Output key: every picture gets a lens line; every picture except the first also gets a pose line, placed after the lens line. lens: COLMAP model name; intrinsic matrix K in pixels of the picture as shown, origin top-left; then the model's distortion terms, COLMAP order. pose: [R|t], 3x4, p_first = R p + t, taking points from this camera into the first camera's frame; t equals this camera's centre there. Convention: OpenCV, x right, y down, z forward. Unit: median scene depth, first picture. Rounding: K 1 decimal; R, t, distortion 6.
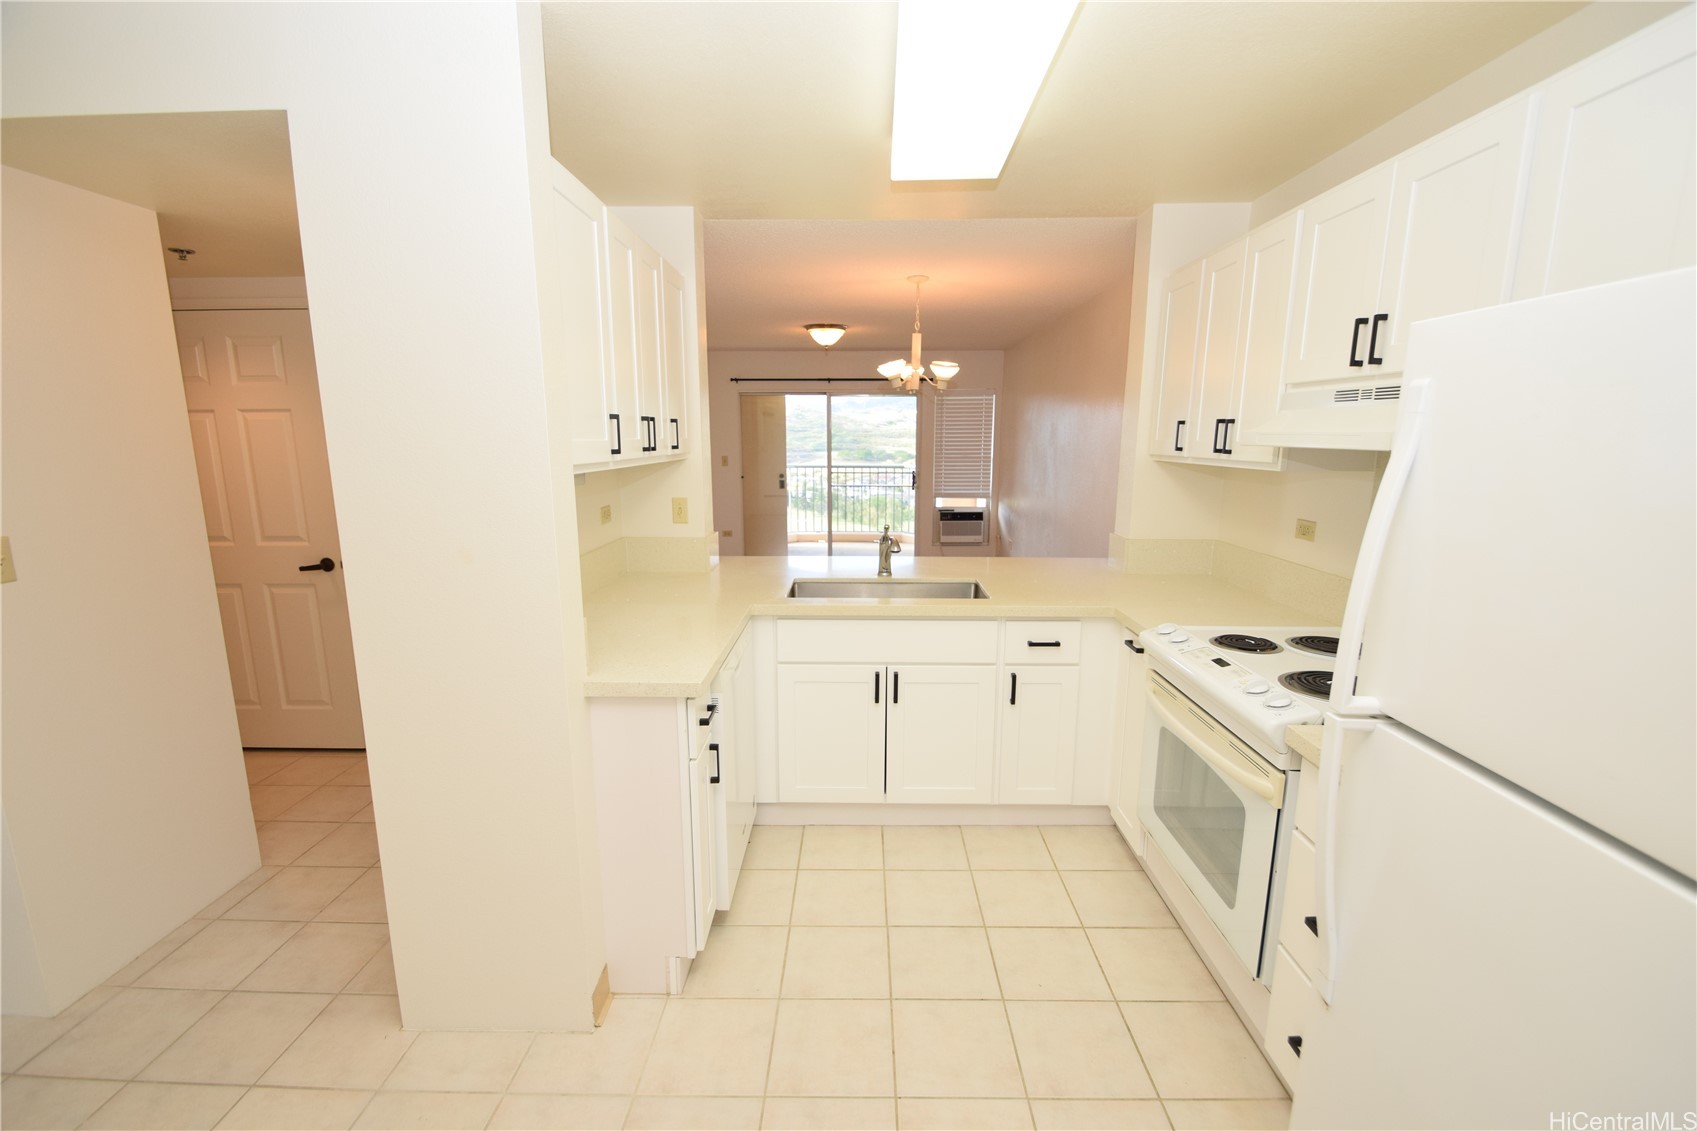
lens RADIAL K [[742.2, 0, 854.7], [0, 742.2, 578.7], [0, 0, 1]] dist [0.013762, -0.018684]
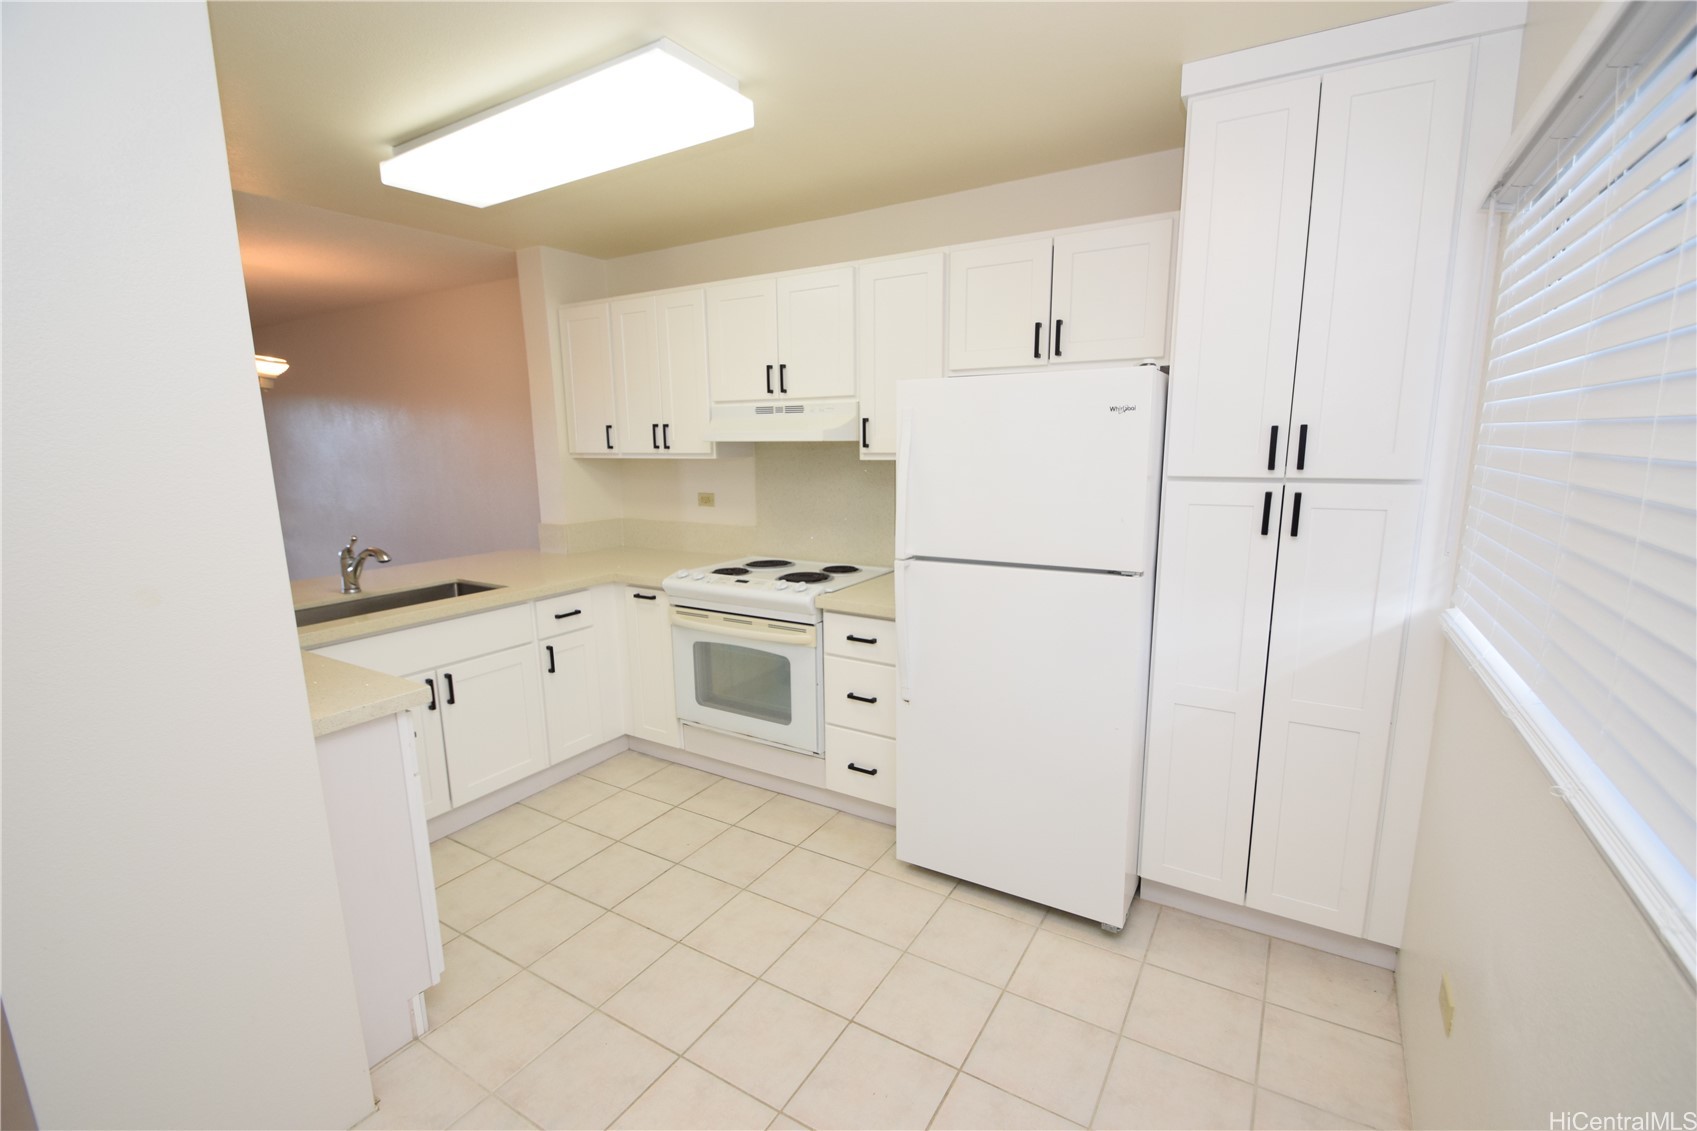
lens RADIAL K [[742.2, 0, 854.7], [0, 742.2, 578.7], [0, 0, 1]] dist [0.013762, -0.018684]
pose [[0.507364, -0.168749, 0.845048, -0.539837], [0.177128, 0.980121, 0.089376, 0.008696], [-0.843332, 0.104335, 0.527168, -0.007256]]
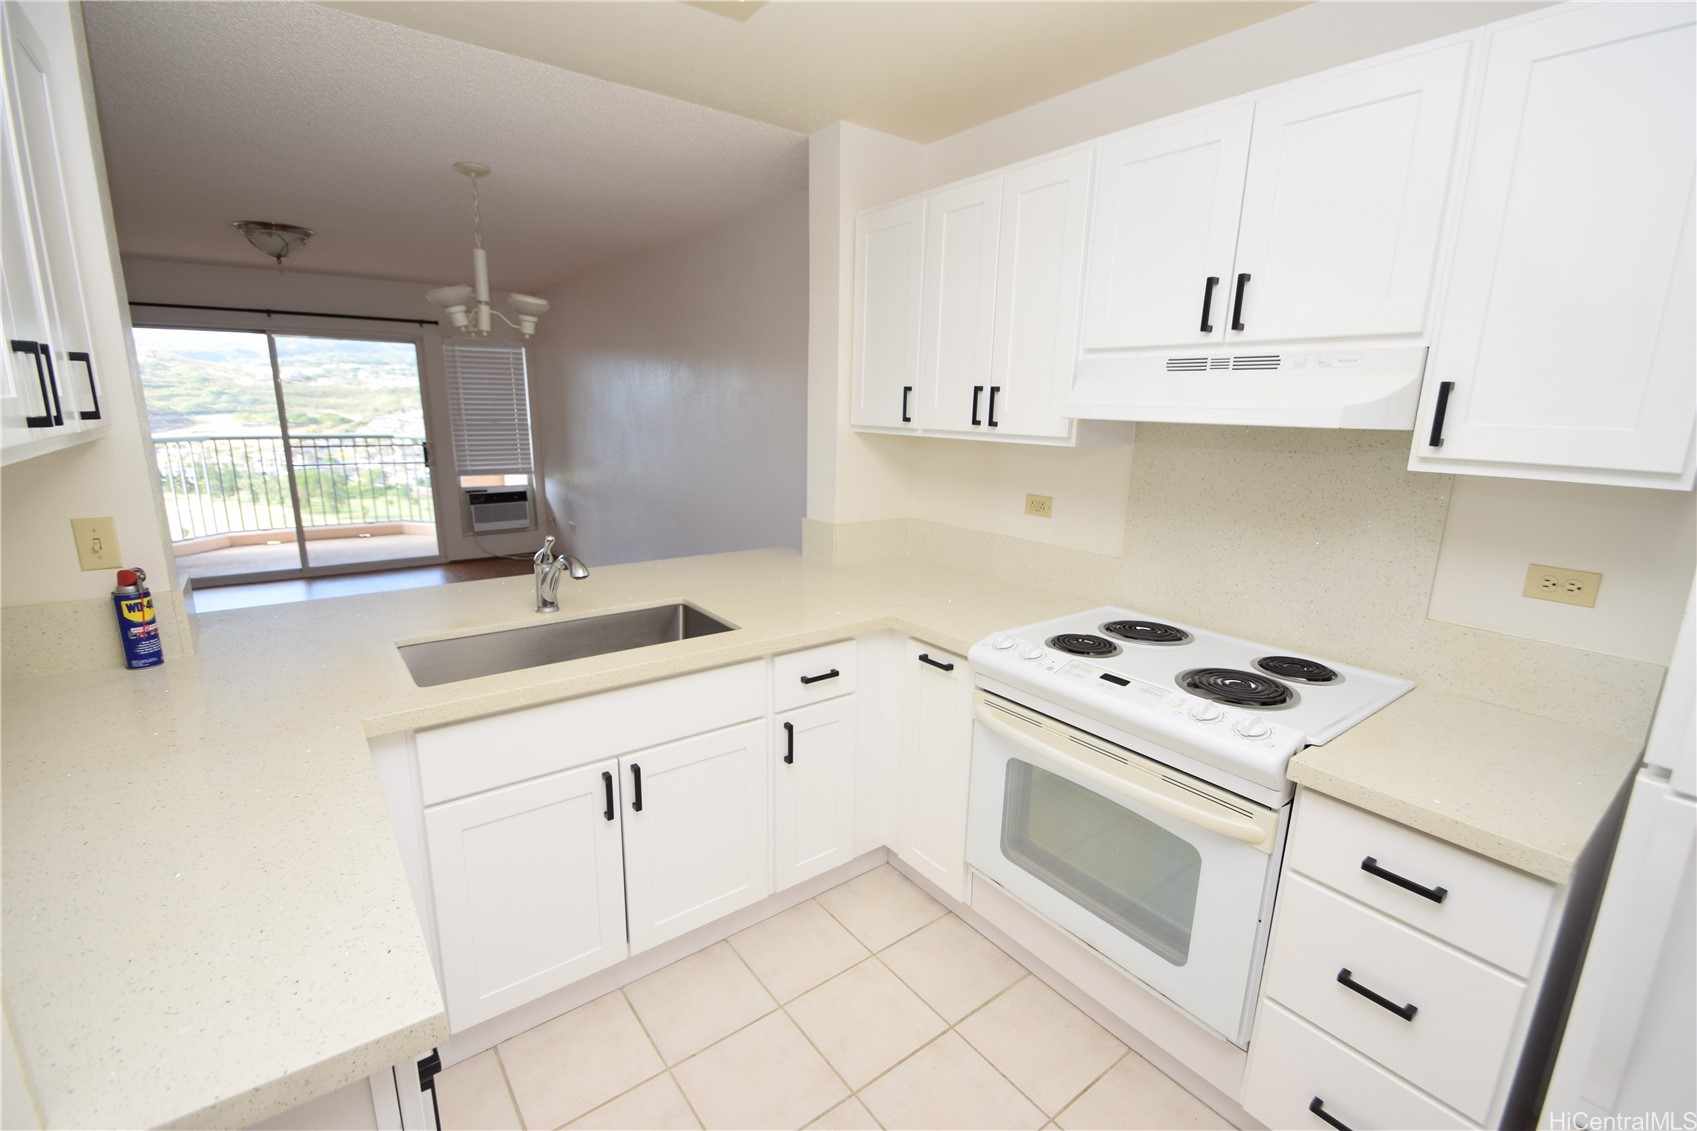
lens RADIAL K [[742.2, 0, 854.7], [0, 742.2, 578.7], [0, 0, 1]] dist [0.013762, -0.018684]
pose [[0.786346, -0.127598, 0.604465, -0.181362], [0.099534, 0.991822, 0.079883, -0.075876], [-0.609715, -0.002651, 0.792616, 0.402524]]
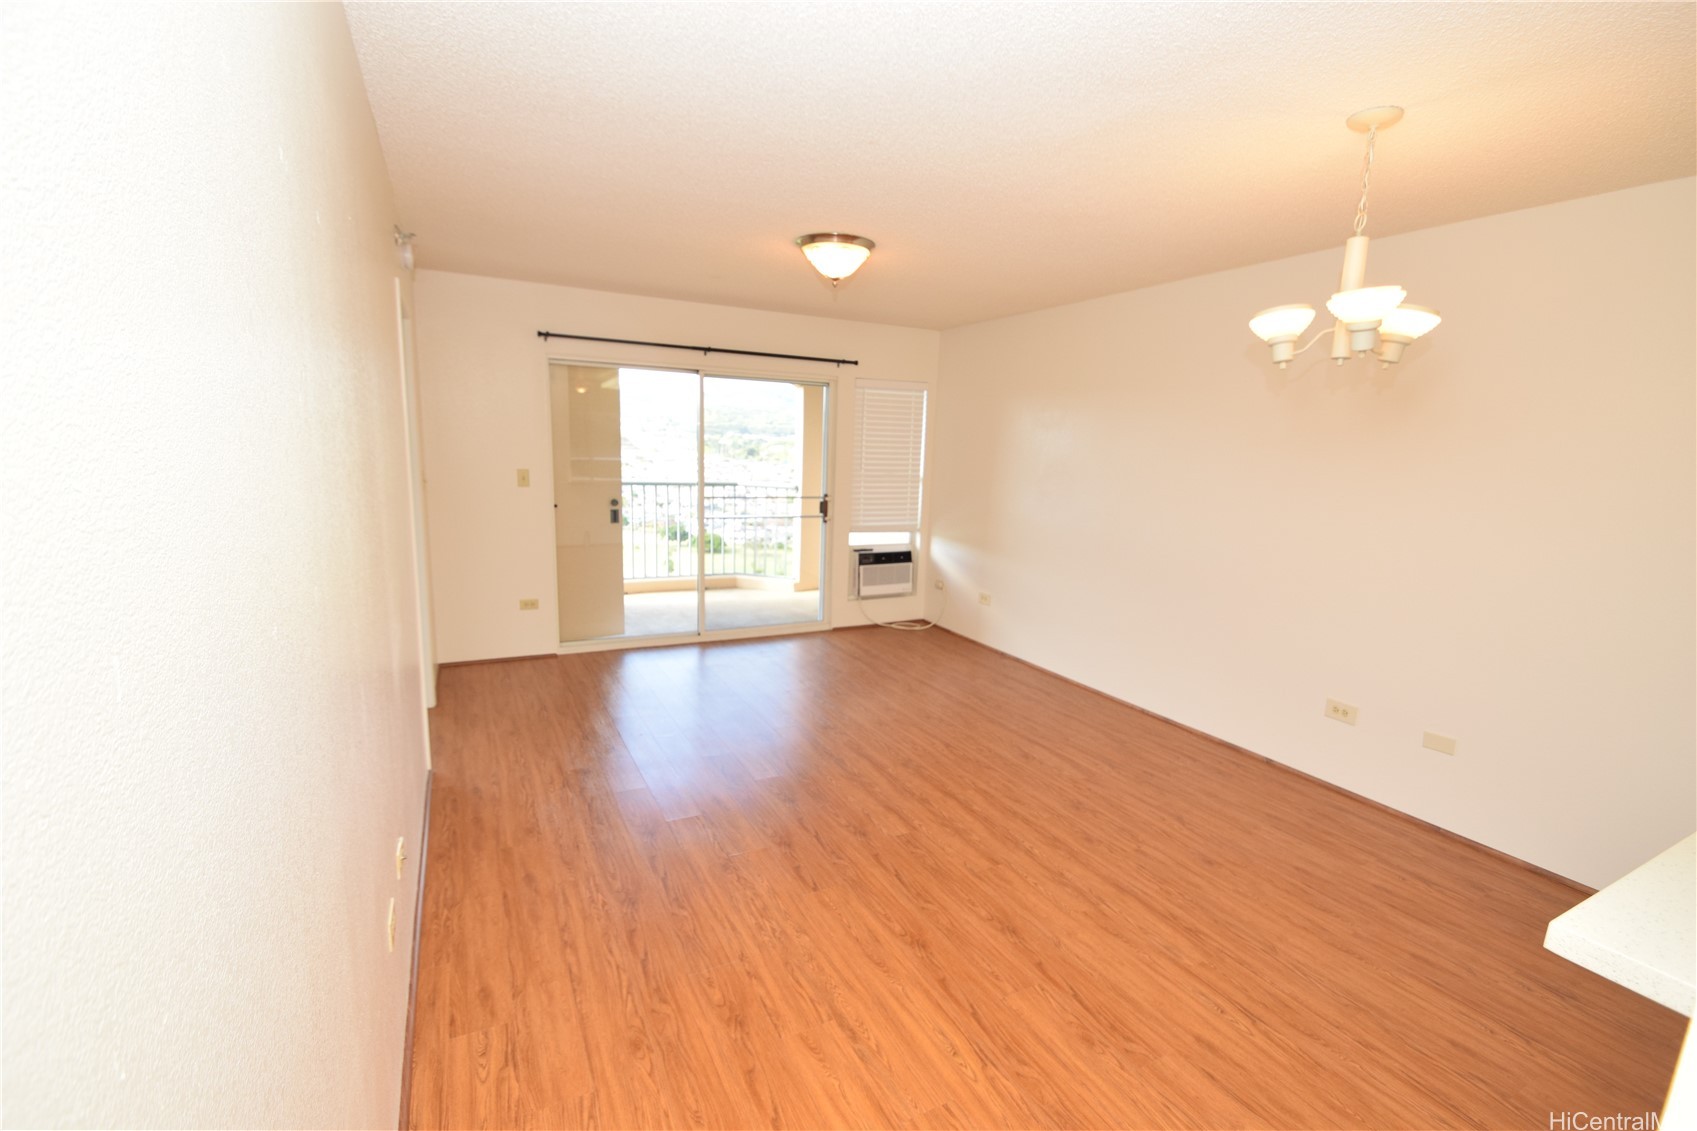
lens RADIAL K [[742.2, 0, 854.7], [0, 742.2, 578.7], [0, 0, 1]] dist [0.013762, -0.018684]
pose [[0.880218, -0.055543, 0.471308, -0.753959], [0.058262, 0.998262, 0.008832, -0.246302], [-0.470980, 0.019685, 0.881924, 1.312000]]
